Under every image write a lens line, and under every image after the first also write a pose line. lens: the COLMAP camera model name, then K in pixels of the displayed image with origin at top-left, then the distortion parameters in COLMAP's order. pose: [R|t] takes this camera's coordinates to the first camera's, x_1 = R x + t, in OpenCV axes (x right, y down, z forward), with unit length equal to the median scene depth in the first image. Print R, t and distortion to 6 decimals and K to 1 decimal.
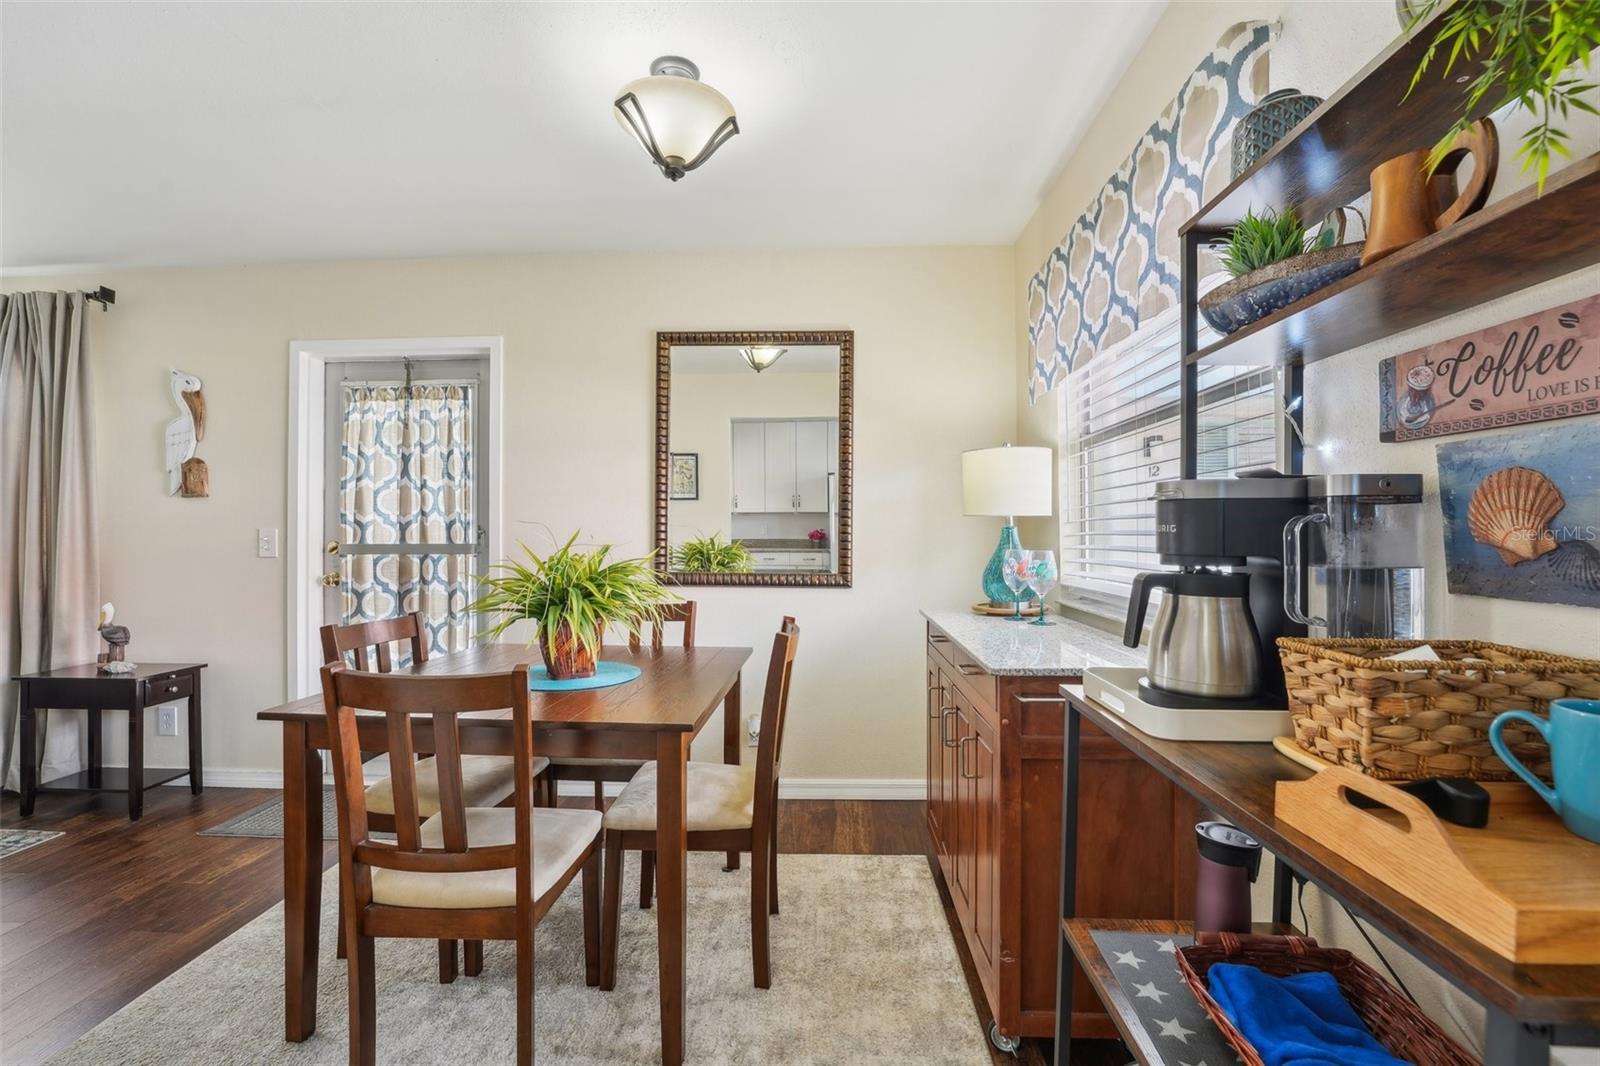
lens RADIAL K [[661.5, 0, 792.9], [0, 661.5, 525.0], [0, 0, 1]] dist [-0.022901, 0.000153]
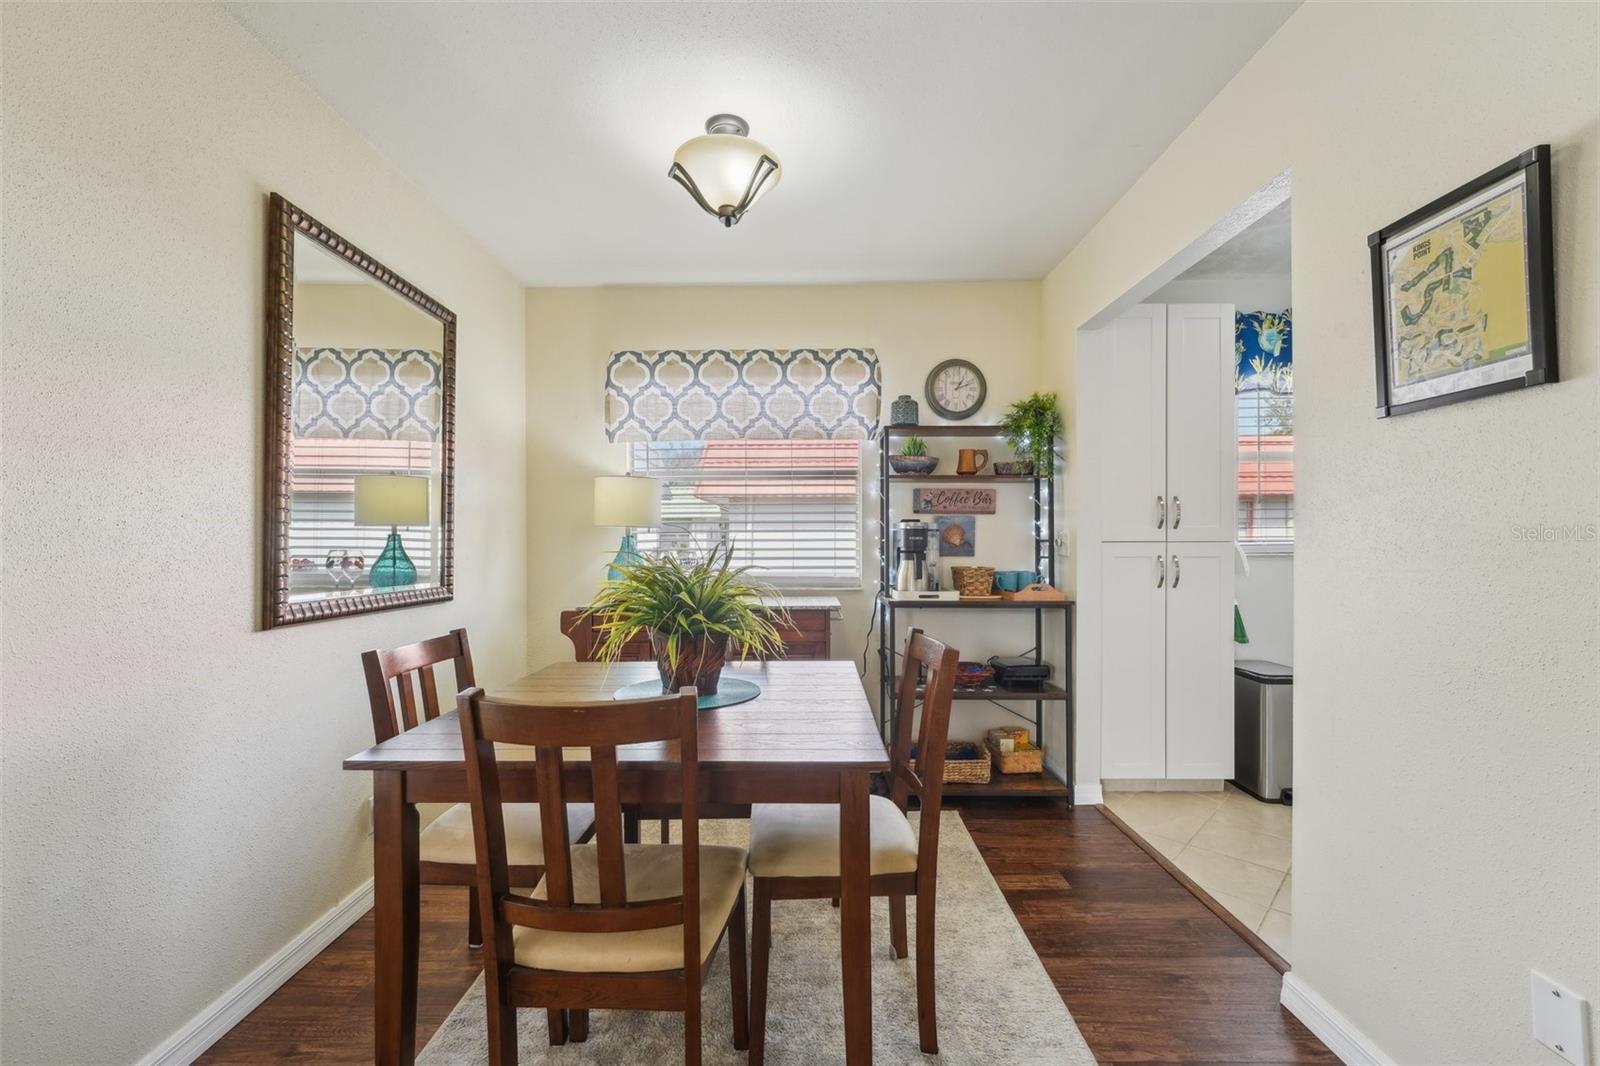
lens RADIAL K [[653.4, 0, 792.5], [0, 653.4, 543.8], [0, 0, 1]] dist [-0.011316, 0.000335]
pose [[-0.034529, -0.004404, 0.999394, -2.413736], [-0.007629, 0.999962, 0.004143, 0.021838], [-0.999375, -0.007481, -0.034561, 1.723430]]
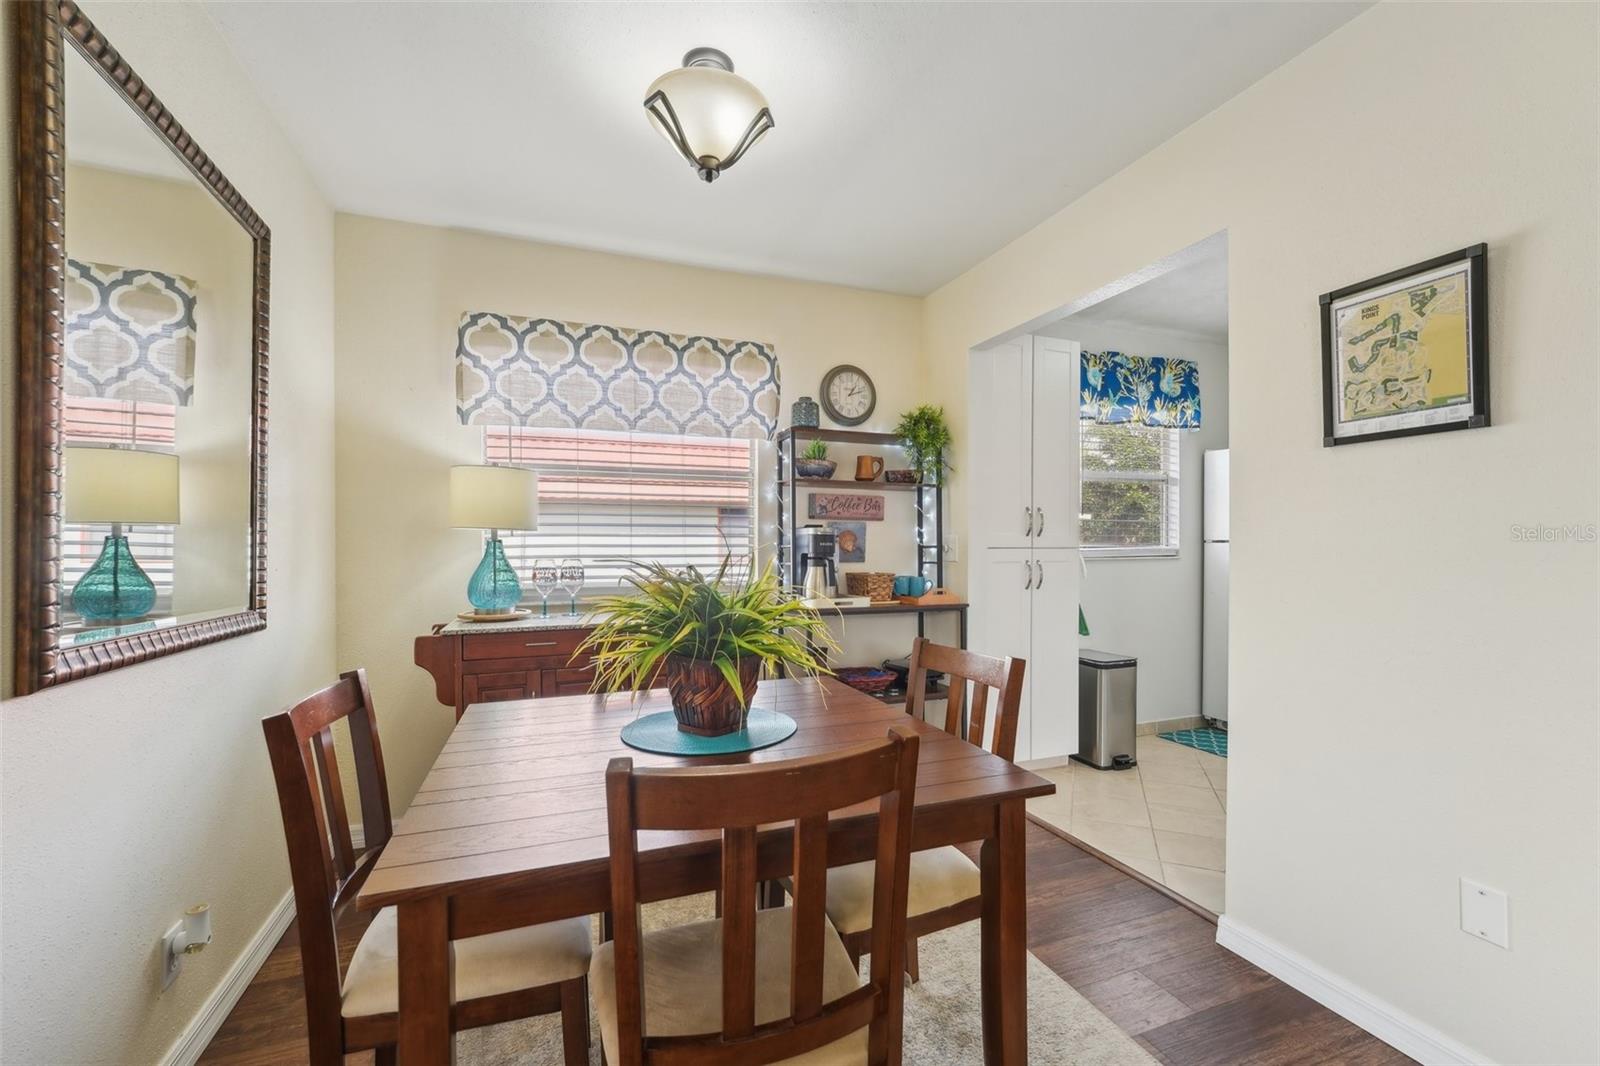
lens RADIAL K [[657.4, 0, 798.7], [0, 657.4, 551.1], [0, 0, 1]] dist [-0.012287, 0.002983]
pose [[-0.406354, -0.005801, 0.913697, -2.072941], [-0.008175, 0.999963, 0.002713, 0.028719], [-0.913679, -0.006367, -0.406386, 2.367791]]
